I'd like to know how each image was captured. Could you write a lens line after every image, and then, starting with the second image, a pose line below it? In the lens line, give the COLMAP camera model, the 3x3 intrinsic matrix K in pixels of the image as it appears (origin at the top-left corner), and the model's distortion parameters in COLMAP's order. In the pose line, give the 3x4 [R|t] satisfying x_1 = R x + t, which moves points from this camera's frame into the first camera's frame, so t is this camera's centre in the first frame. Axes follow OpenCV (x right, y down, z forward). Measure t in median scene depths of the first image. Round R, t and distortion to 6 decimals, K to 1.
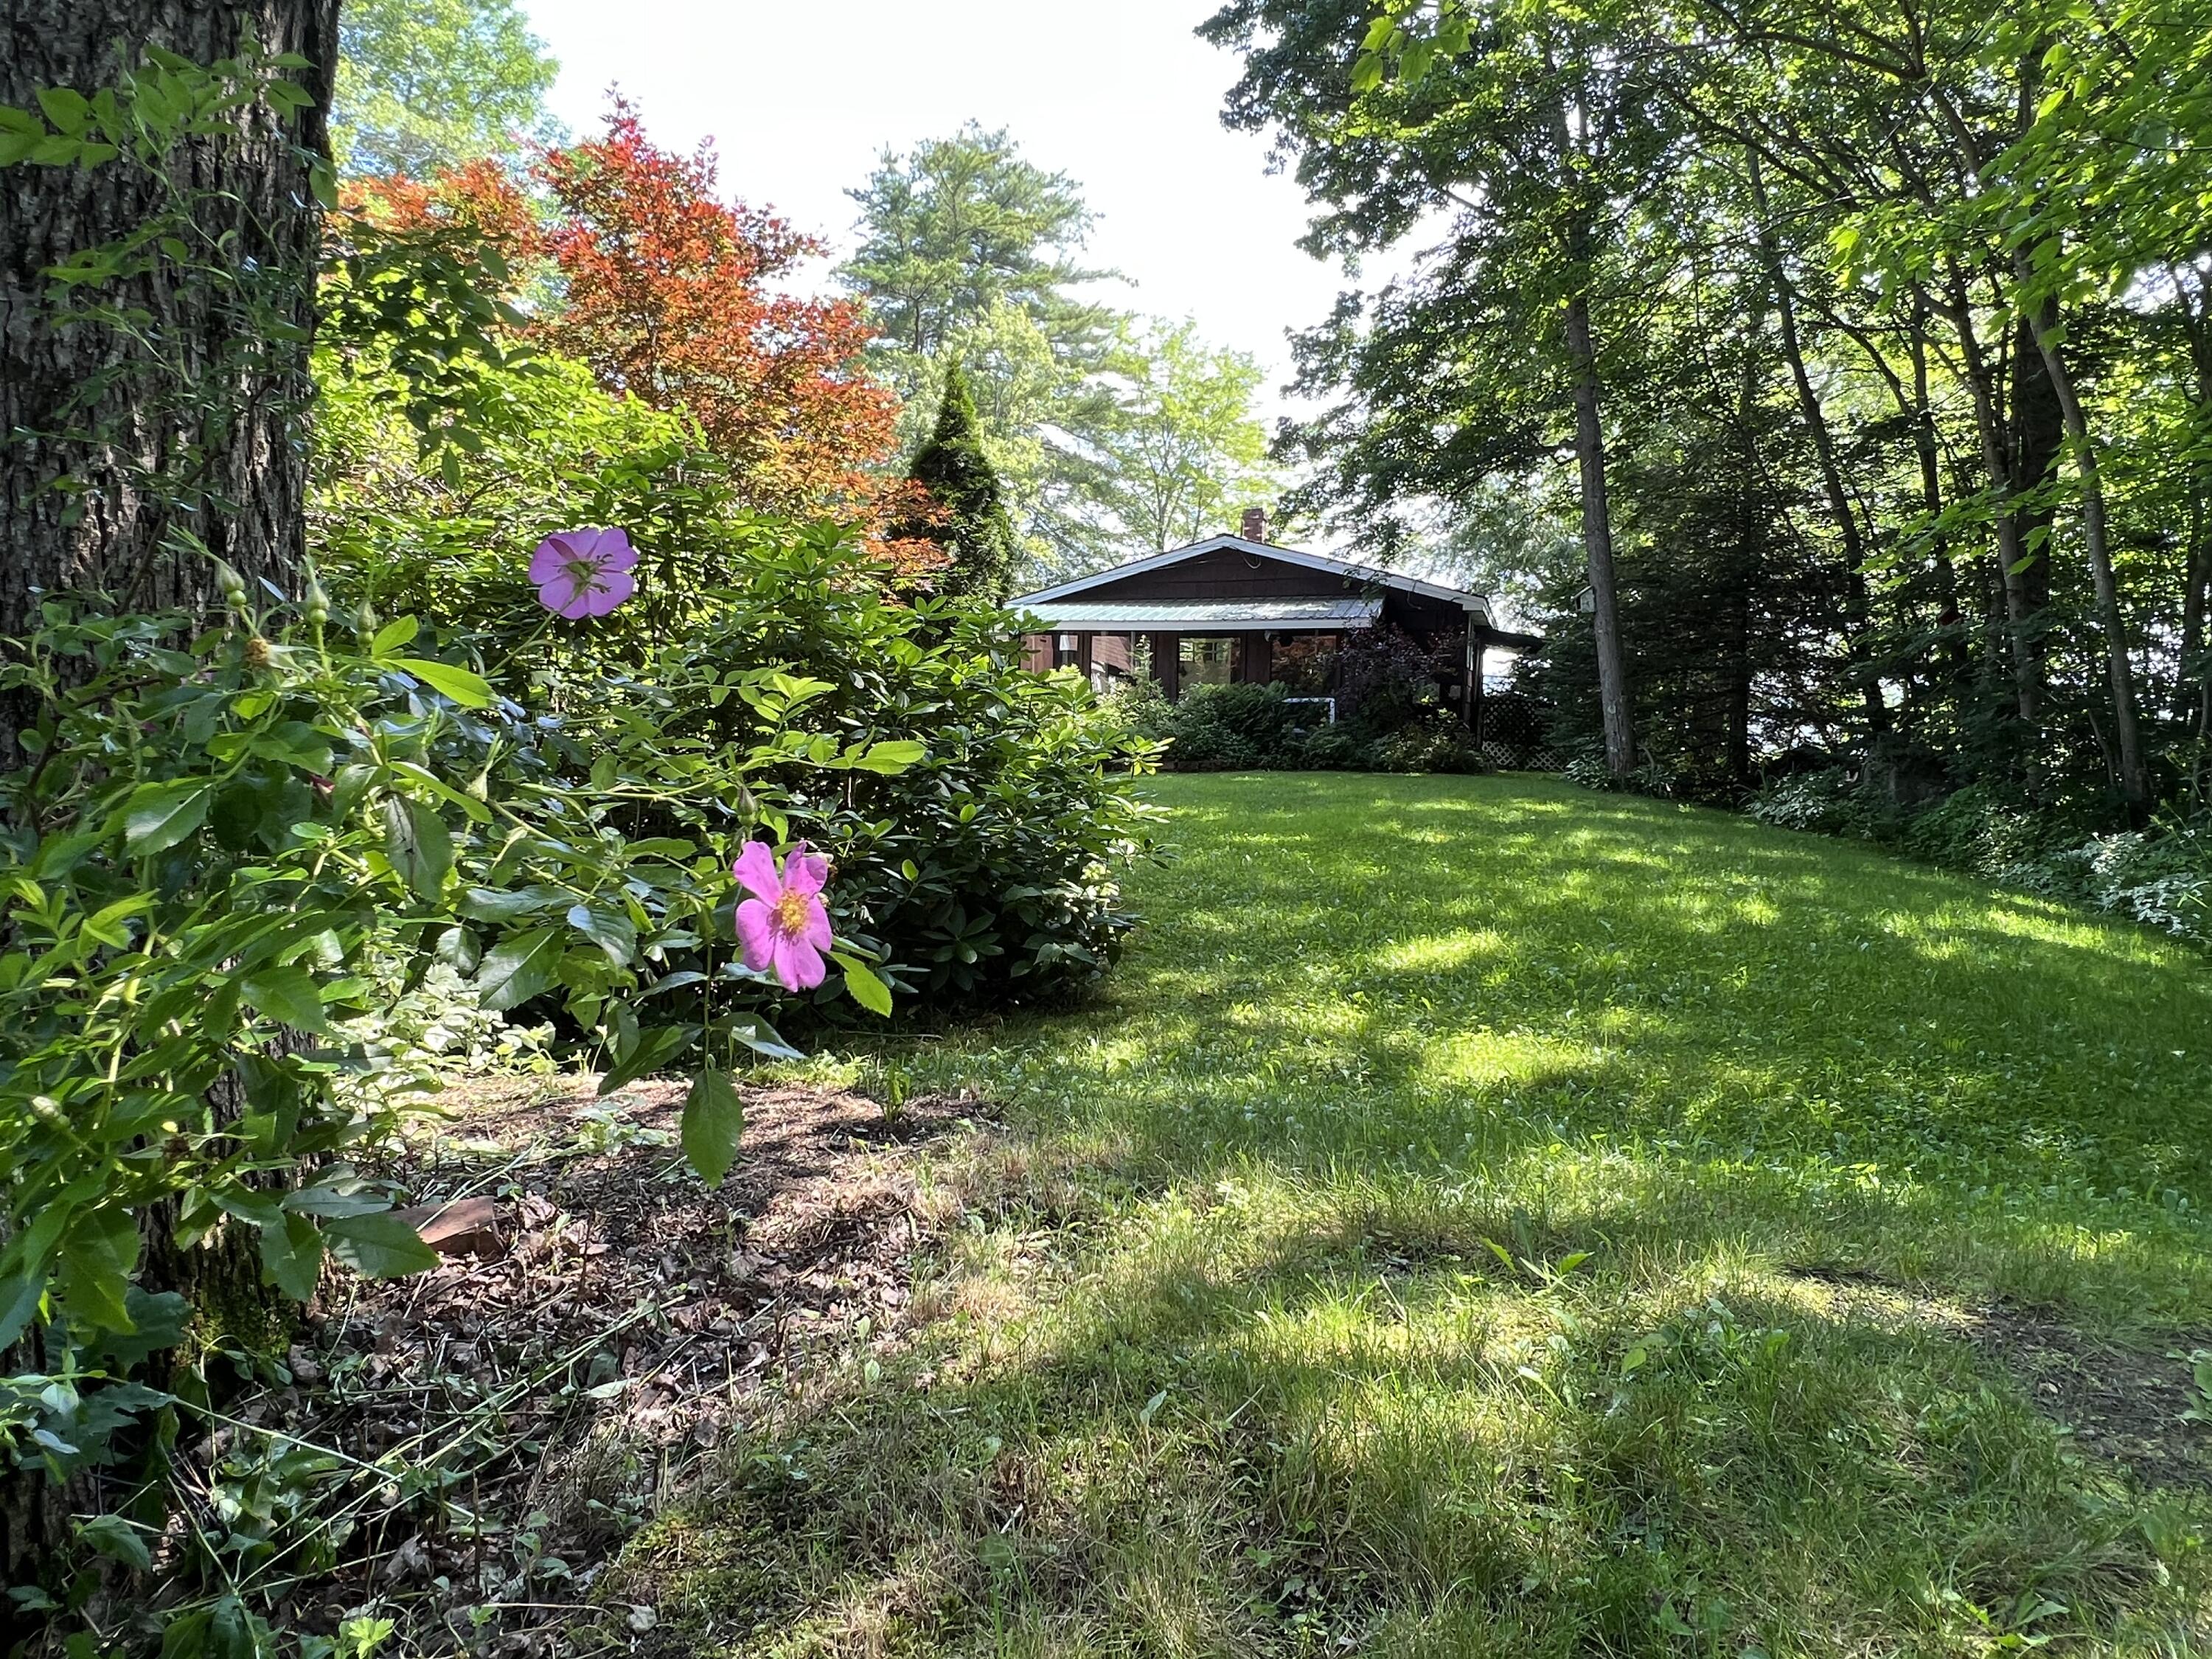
lens RADIAL K [[1283.9, 0, 1103.2], [0, 1283.9, 836.5], [0, 0, 1]] dist [0.005411, 0.000264]
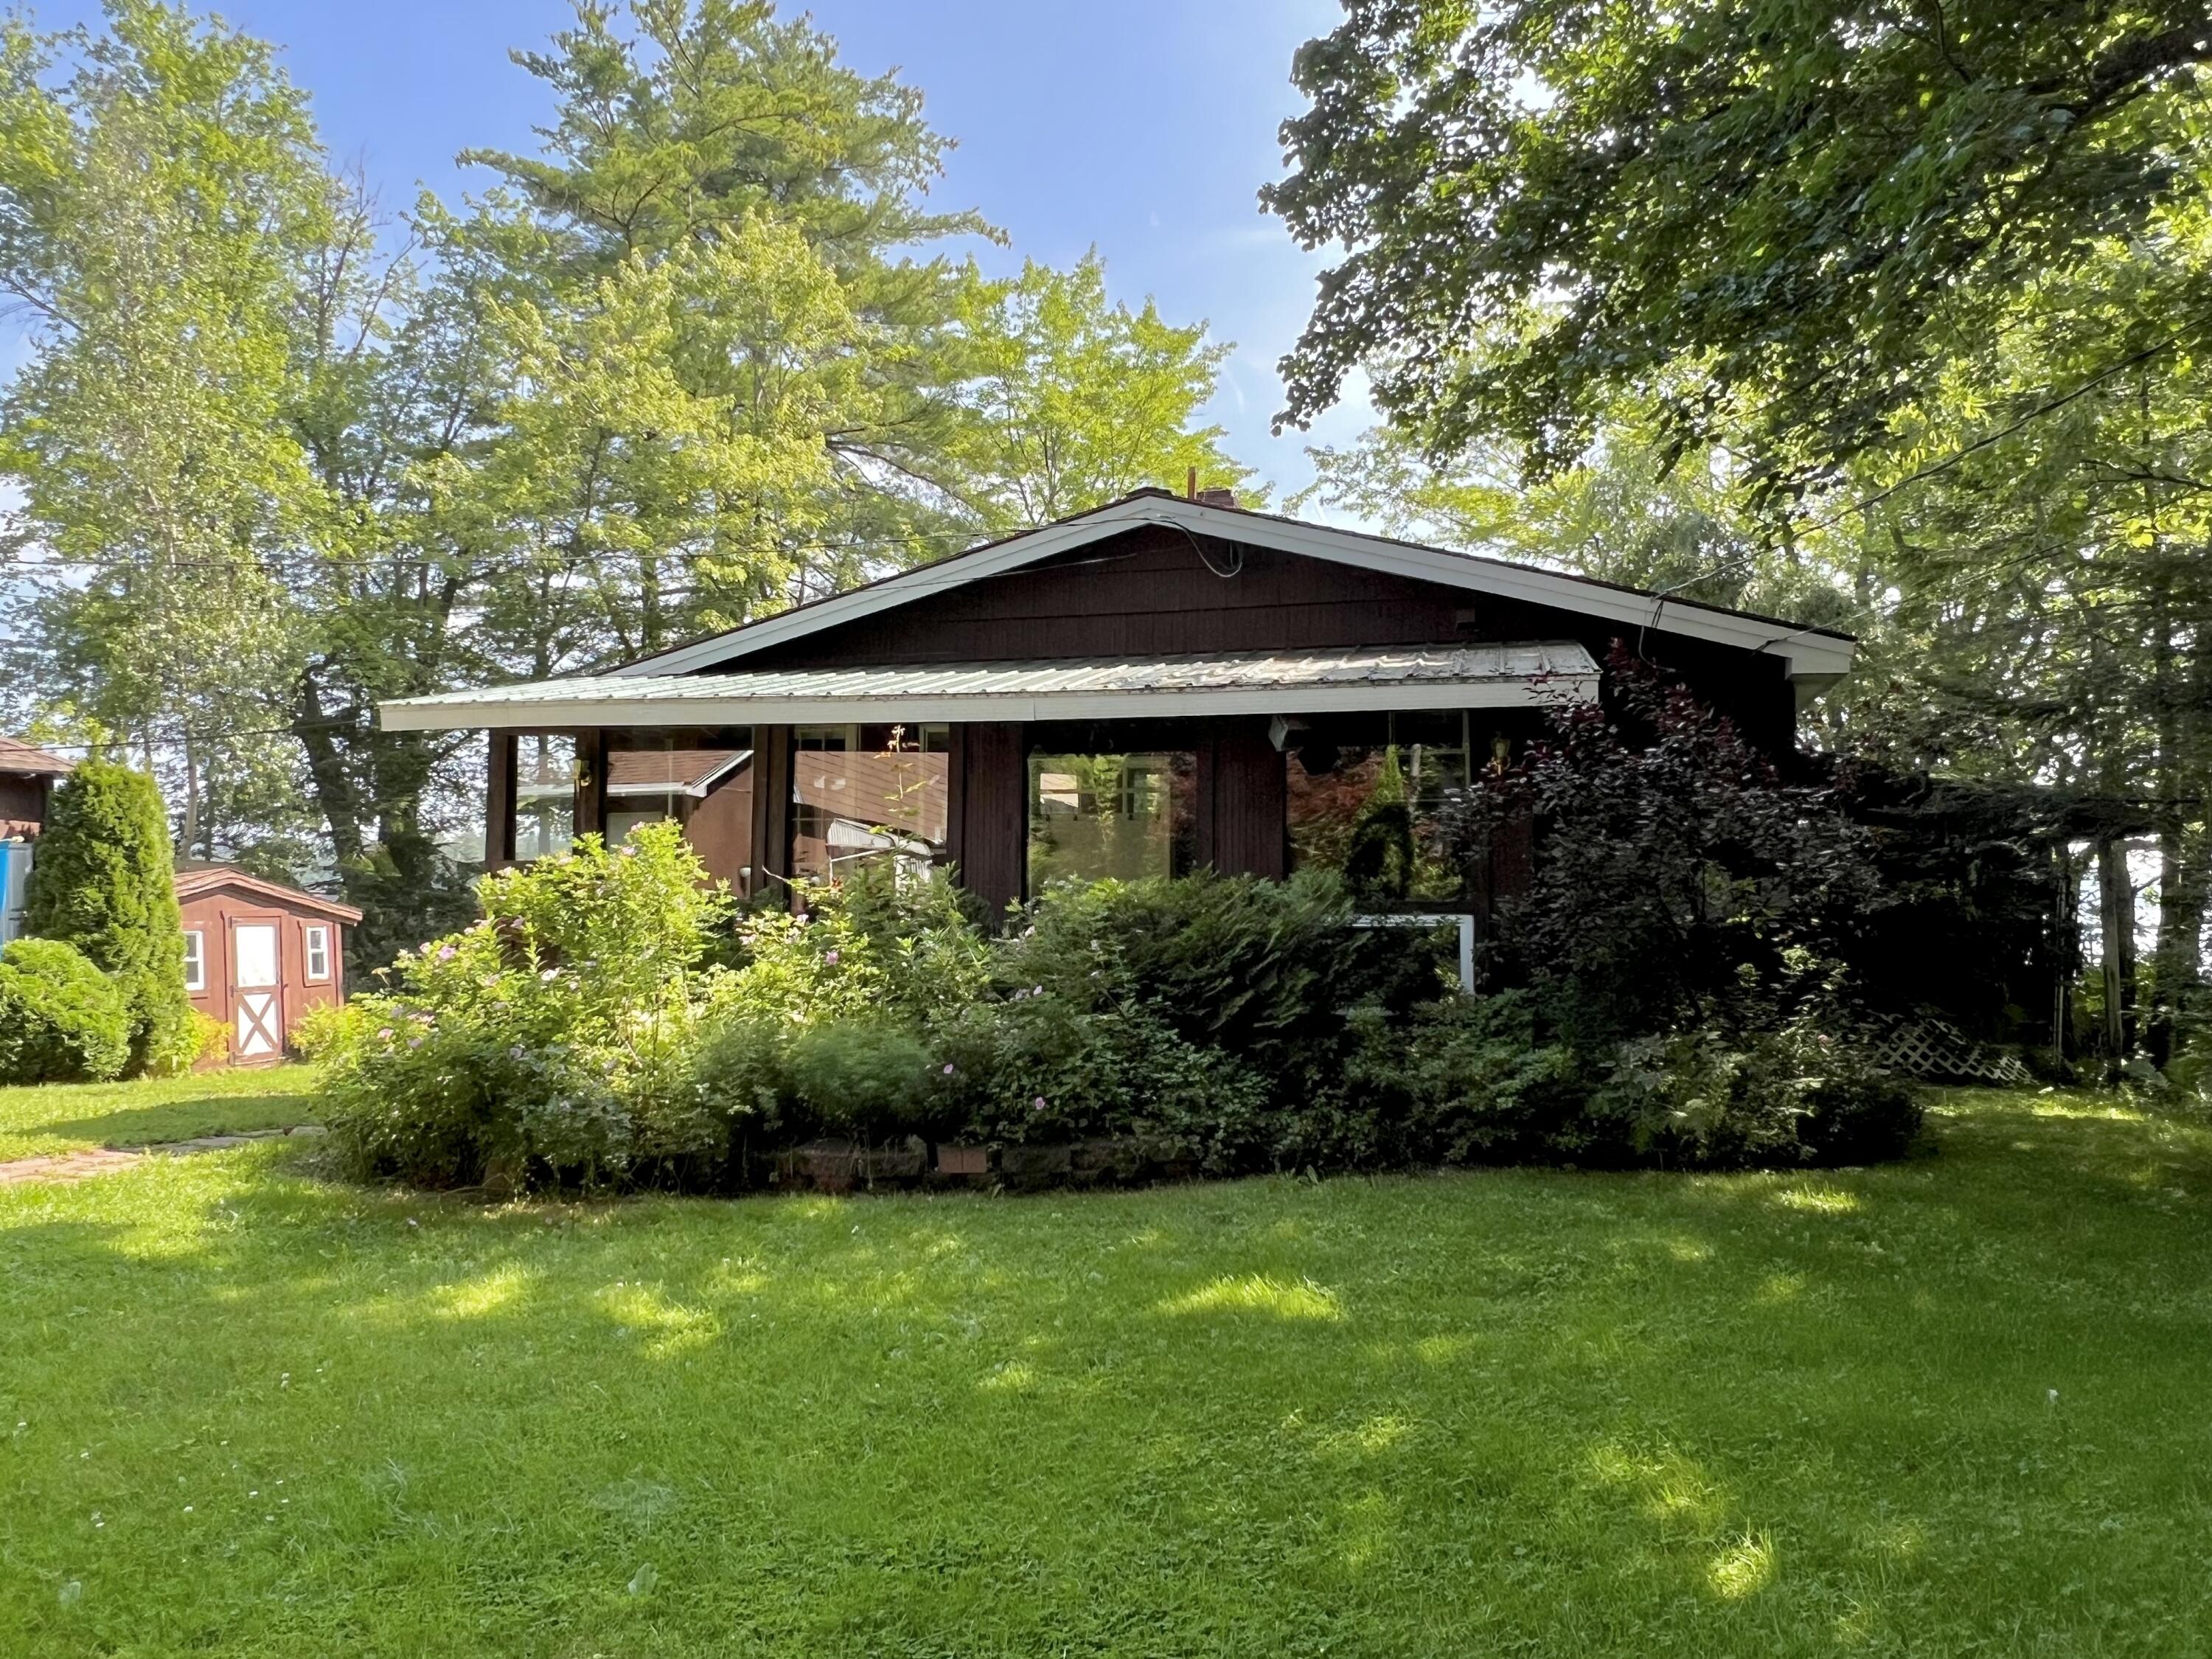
lens RADIAL K [[1544.7, 0, 1105.4], [0, 1544.7, 826.9], [0, 0, 1]] dist [0.002834, 0.001258]
pose [[0.997982, -0.000915, 0.063489, 0.052976], [0.009934, 0.989832, -0.141893, -0.070546], [-0.062714, 0.142237, 0.987844, 0.565039]]
